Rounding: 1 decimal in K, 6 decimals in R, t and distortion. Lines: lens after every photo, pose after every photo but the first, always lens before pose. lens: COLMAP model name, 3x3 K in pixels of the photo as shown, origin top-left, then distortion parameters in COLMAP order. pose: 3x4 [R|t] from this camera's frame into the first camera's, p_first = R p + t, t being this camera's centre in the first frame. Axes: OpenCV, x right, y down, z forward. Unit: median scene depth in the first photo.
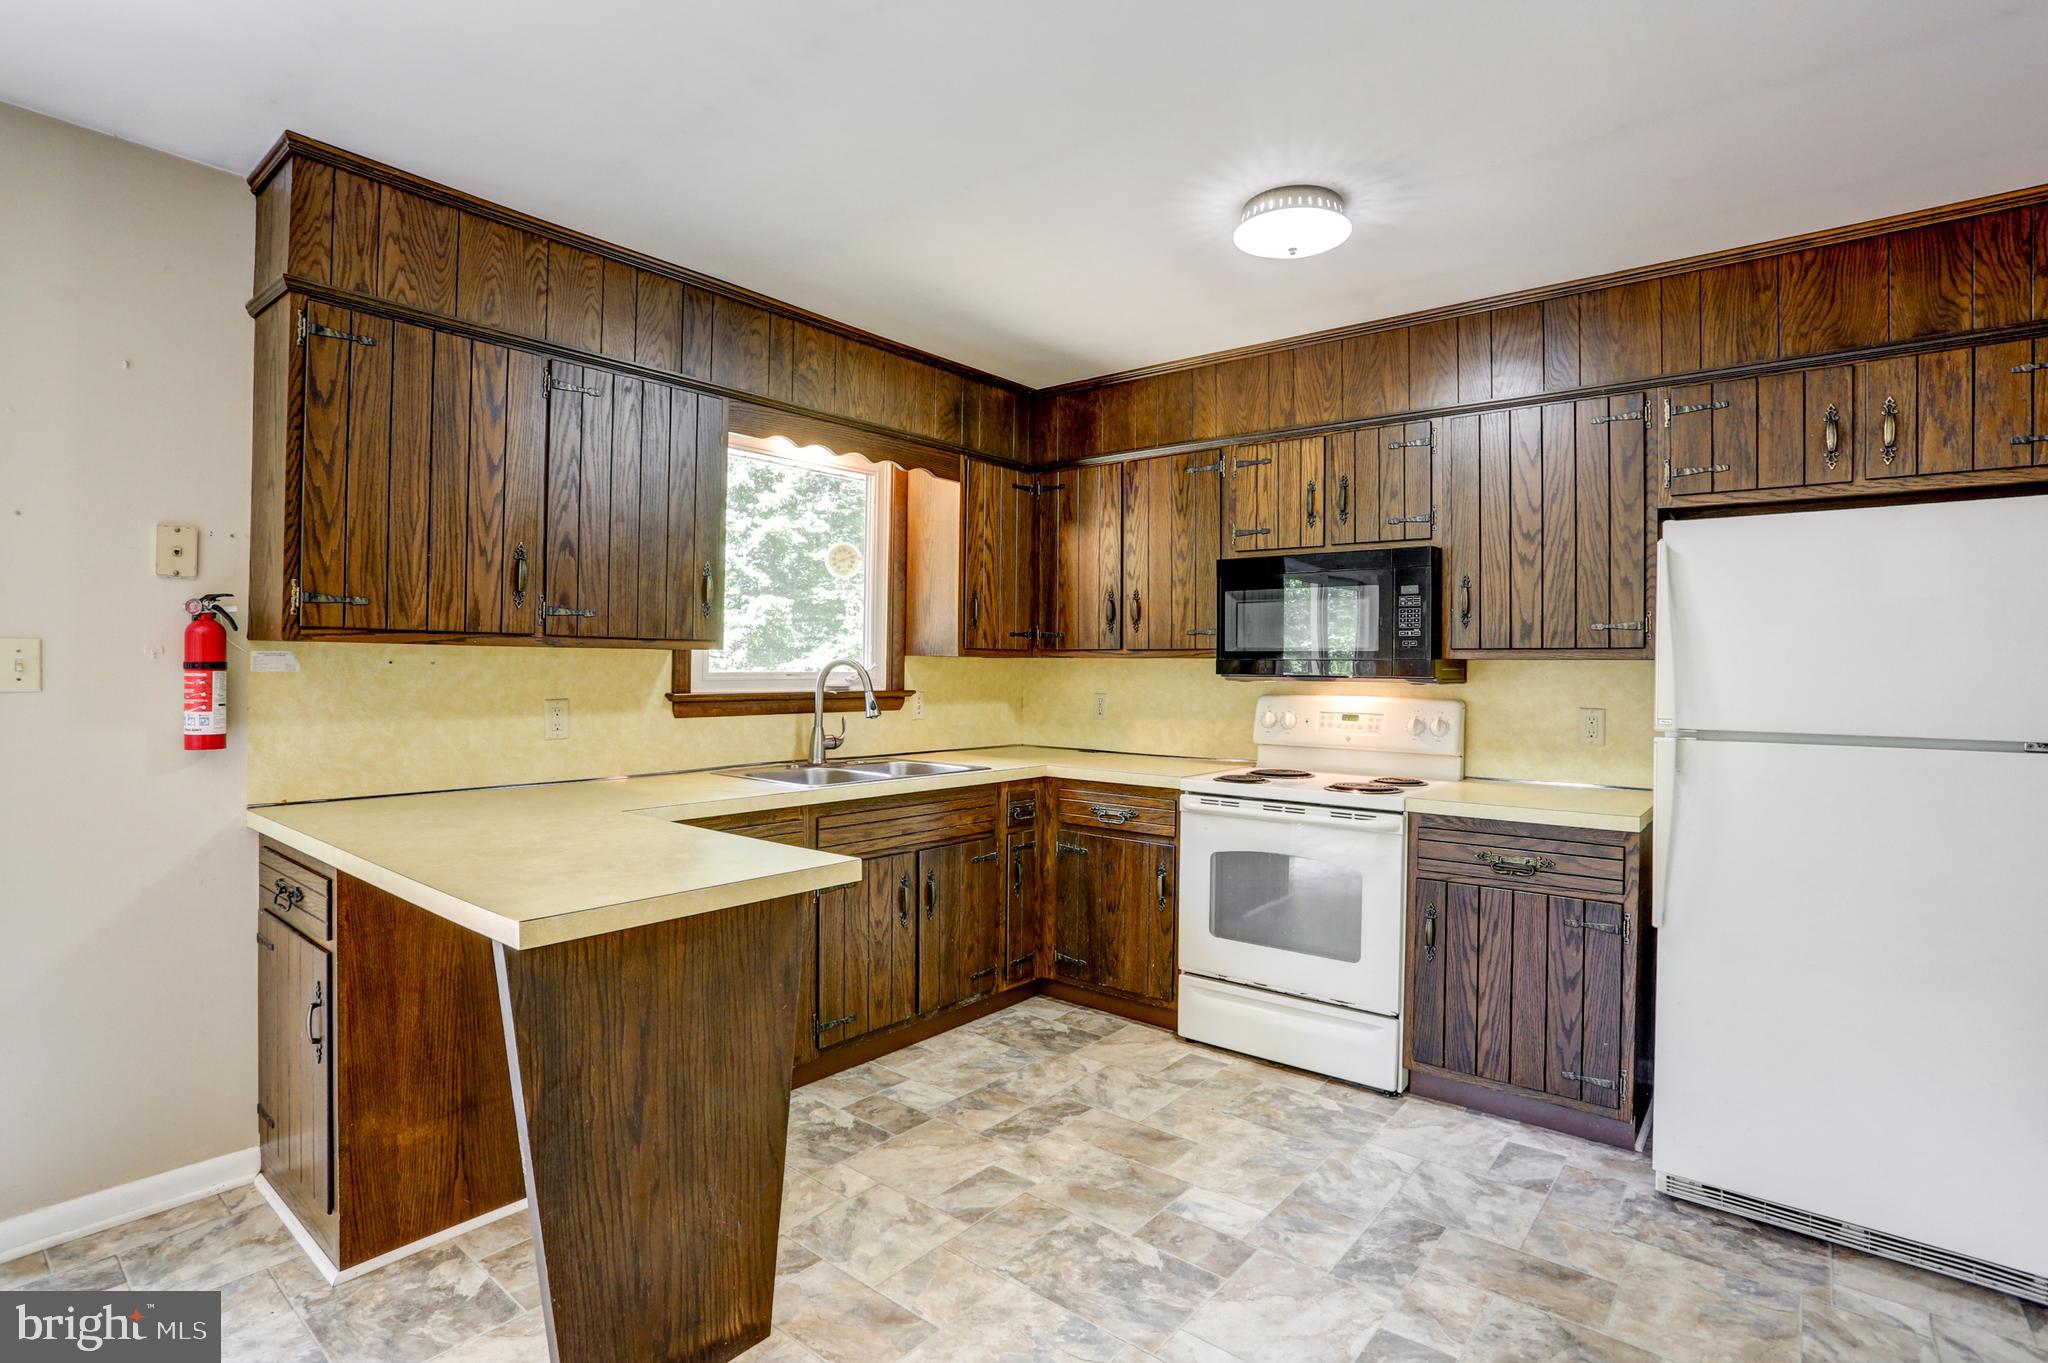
lens RADIAL K [[993.7, 0, 1016.7], [0, 993.7, 663.0], [0, 0, 1]] dist [-0.080158, 0.036285]
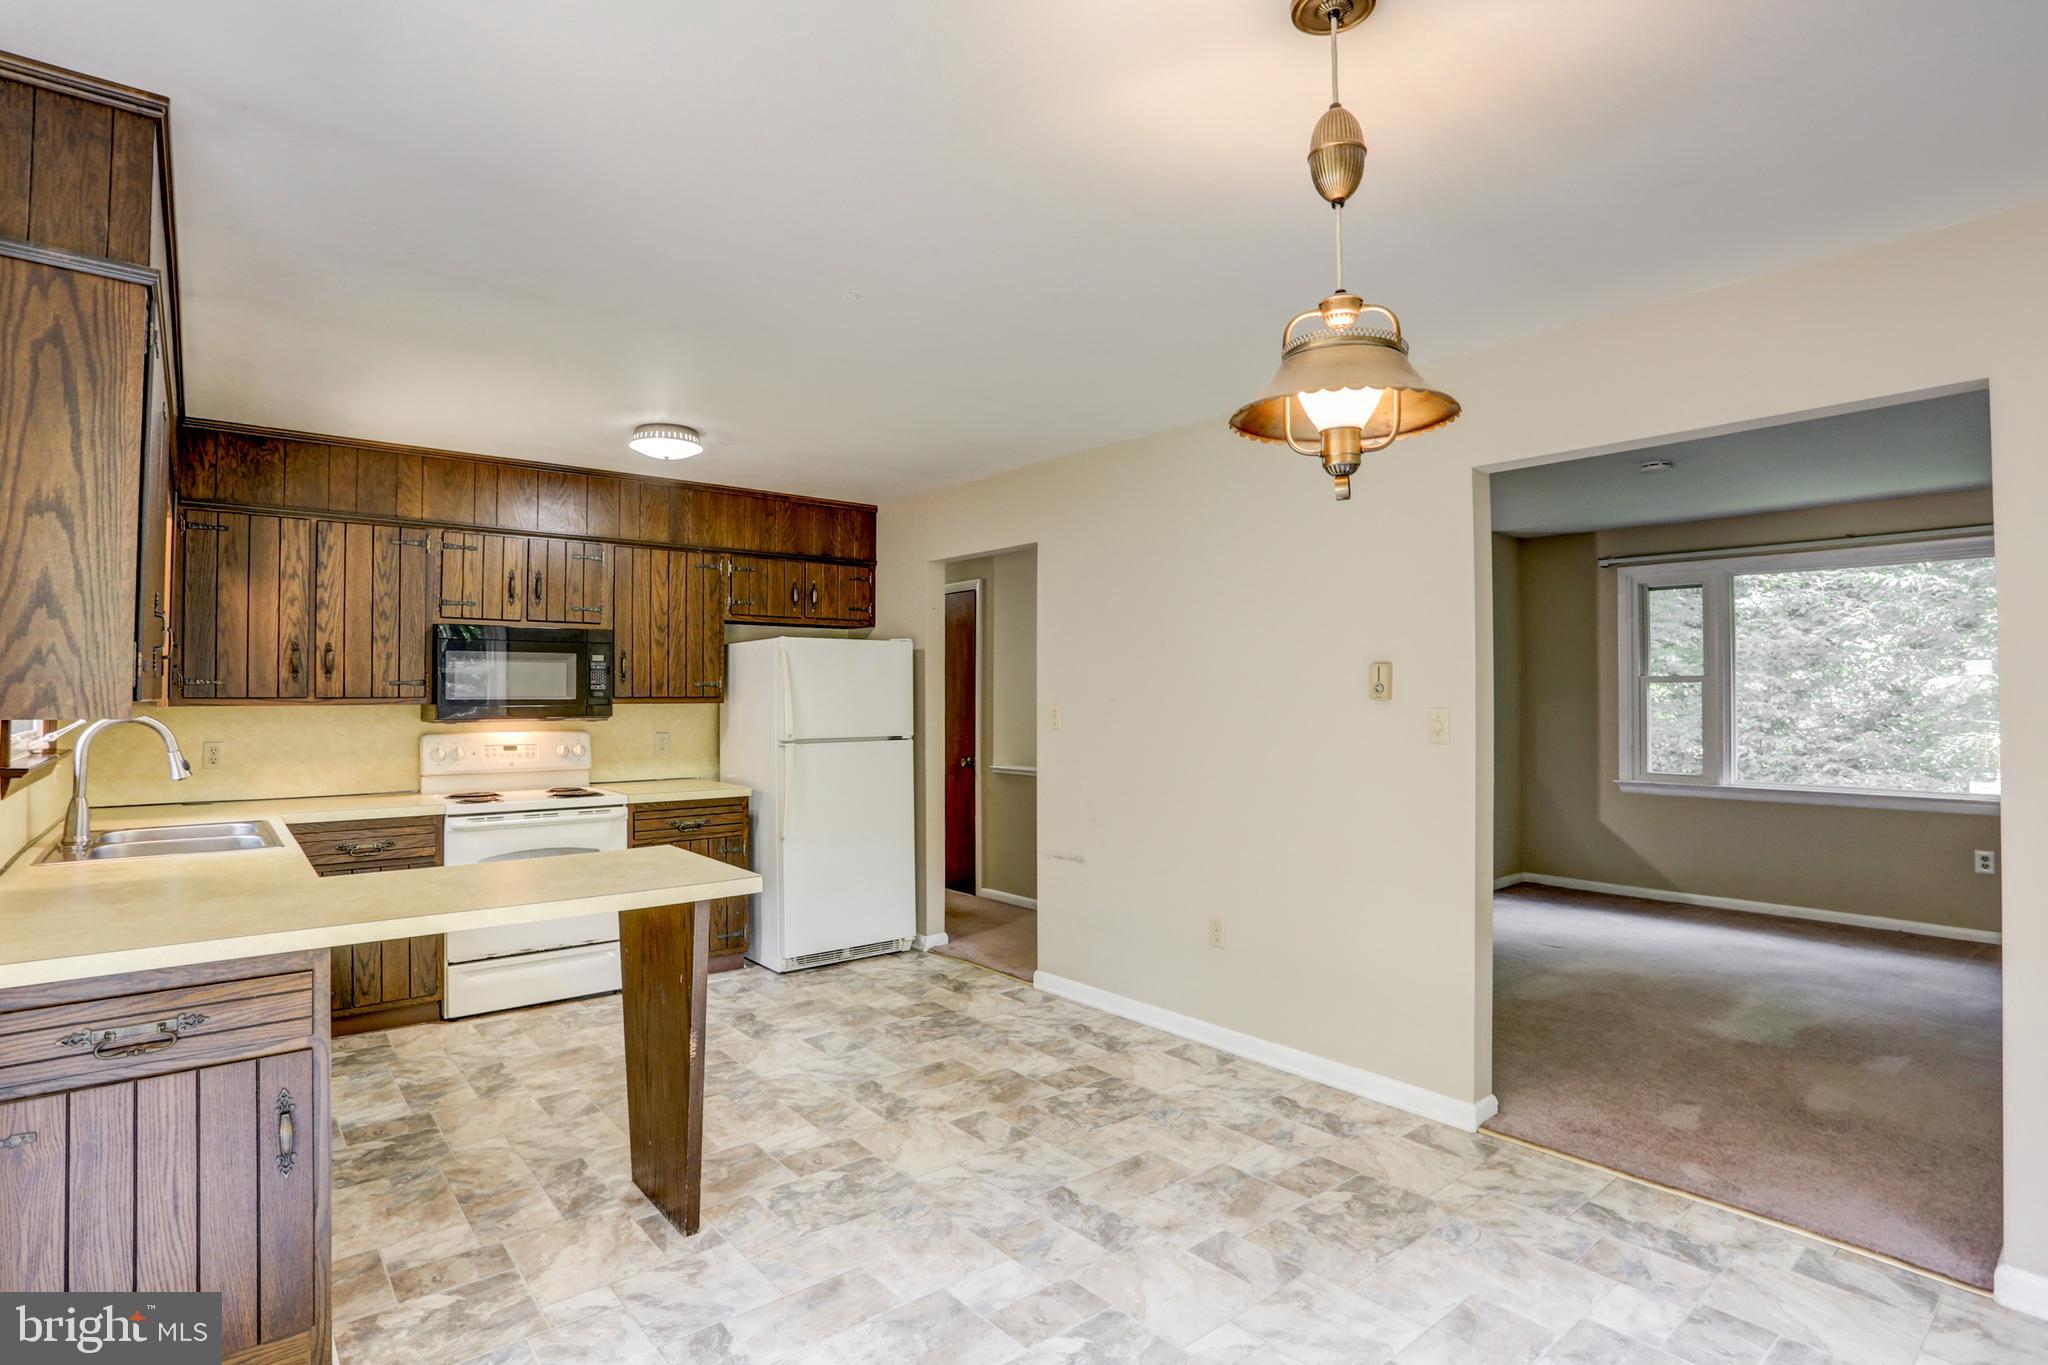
lens RADIAL K [[1026.4, 0, 1012.1], [0, 1026.4, 672.9], [0, 0, 1]] dist [-0.081657, 0.044422]
pose [[0.193656, 0.010420, 0.981014, -1.053632], [0.000338, 0.999943, -0.010688, -0.037879], [-0.981070, 0.002401, 0.193641, 0.091748]]
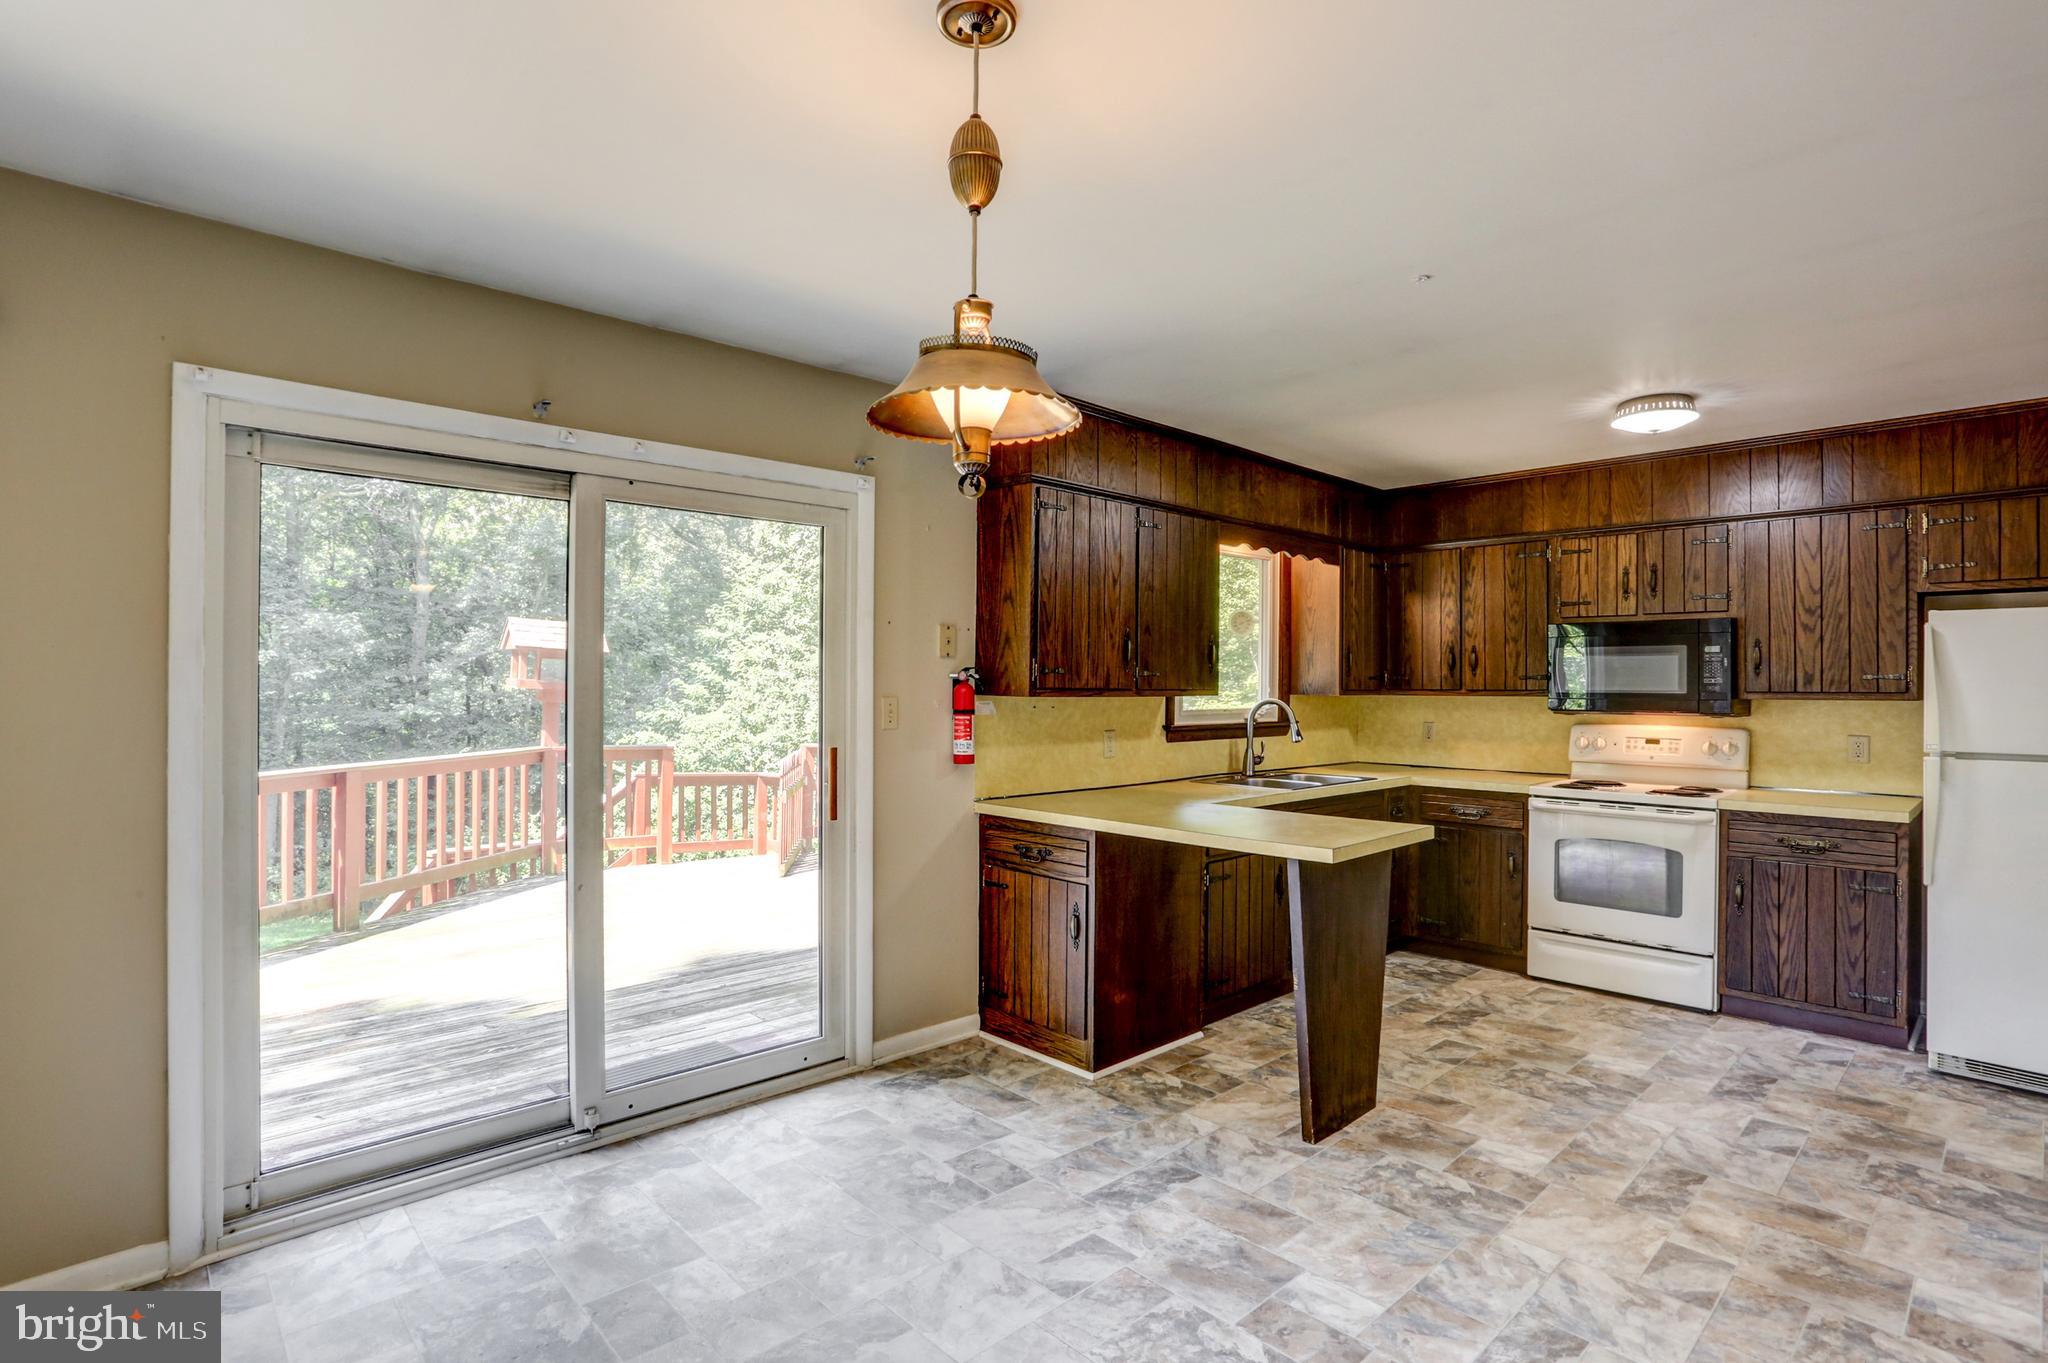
lens RADIAL K [[994.8, 0, 1017.6], [0, 994.8, 679.6], [0, 0, 1]] dist [-0.066443, 0.025884]
pose [[0.991059, -0.005782, -0.133299, -0.410566], [0.005400, 0.999980, -0.003228, -0.035031], [0.133315, 0.002480, 0.991071, -0.505224]]
